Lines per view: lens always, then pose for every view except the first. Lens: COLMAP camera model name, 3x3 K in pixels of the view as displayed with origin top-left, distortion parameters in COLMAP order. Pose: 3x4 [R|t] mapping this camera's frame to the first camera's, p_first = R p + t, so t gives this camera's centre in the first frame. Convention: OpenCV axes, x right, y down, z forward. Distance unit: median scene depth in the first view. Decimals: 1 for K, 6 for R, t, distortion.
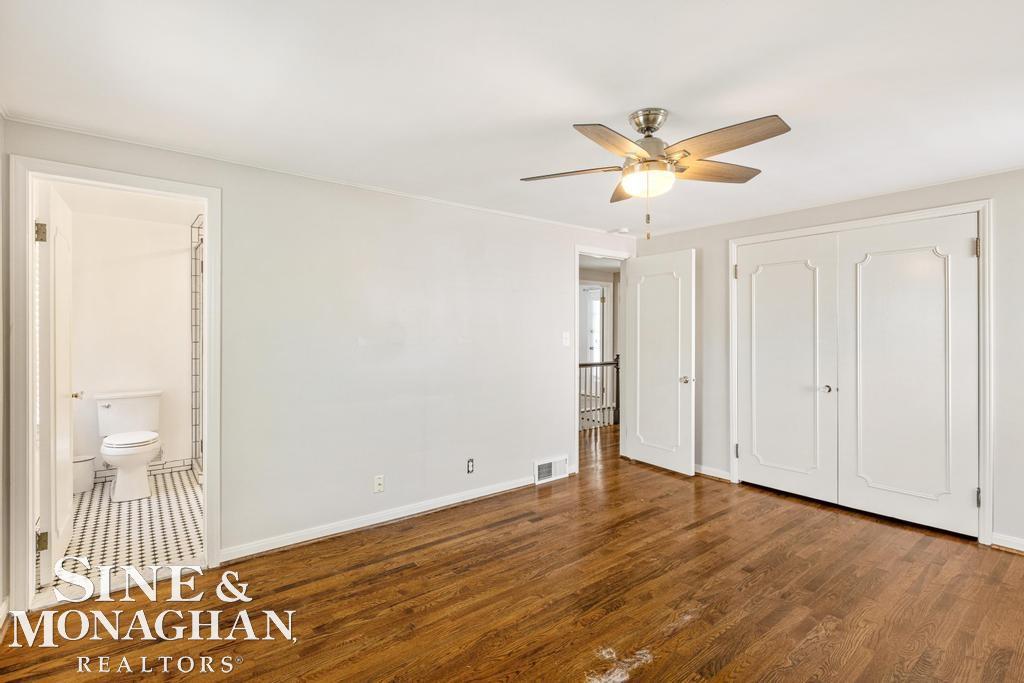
lens RADIAL K [[489.5, 0, 510.5], [0, 489.5, 336.4], [0, 0, 1]] dist [-0.000633, -0.000142]
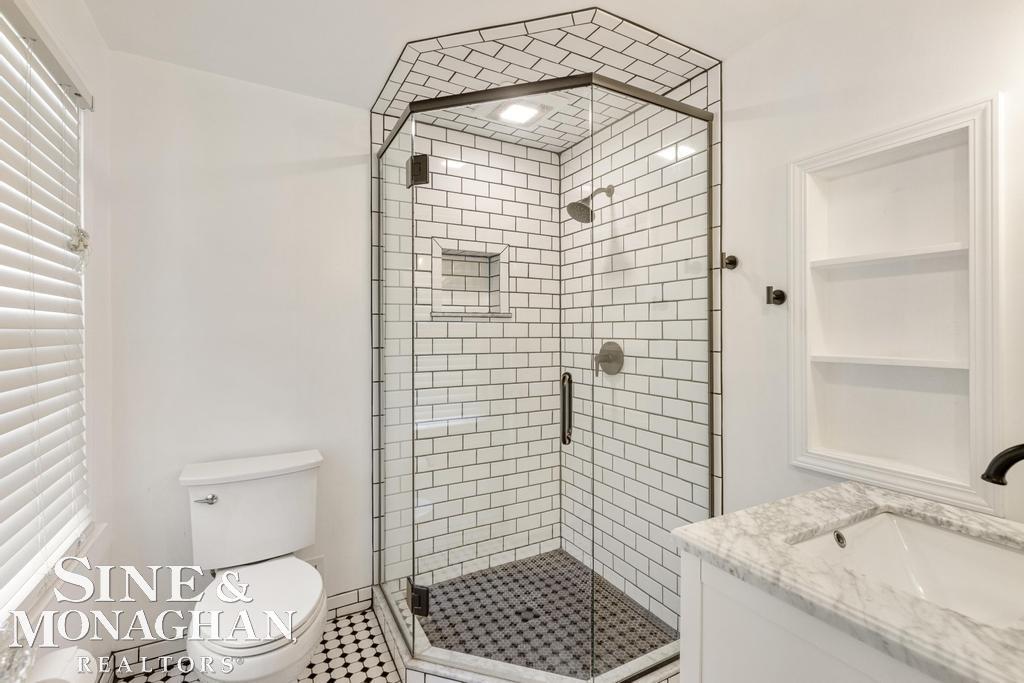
lens RADIAL K [[467.2, 0, 515.3], [0, 467.2, 337.1], [0, 0, 1]] dist [0.000759, 0.000150]
pose [[0.987910, 0.000177, -0.155030, -0.443855], [0.000163, 0.999998, 0.002180, 0.000054], [0.155030, -0.002179, 0.987907, 0.569417]]
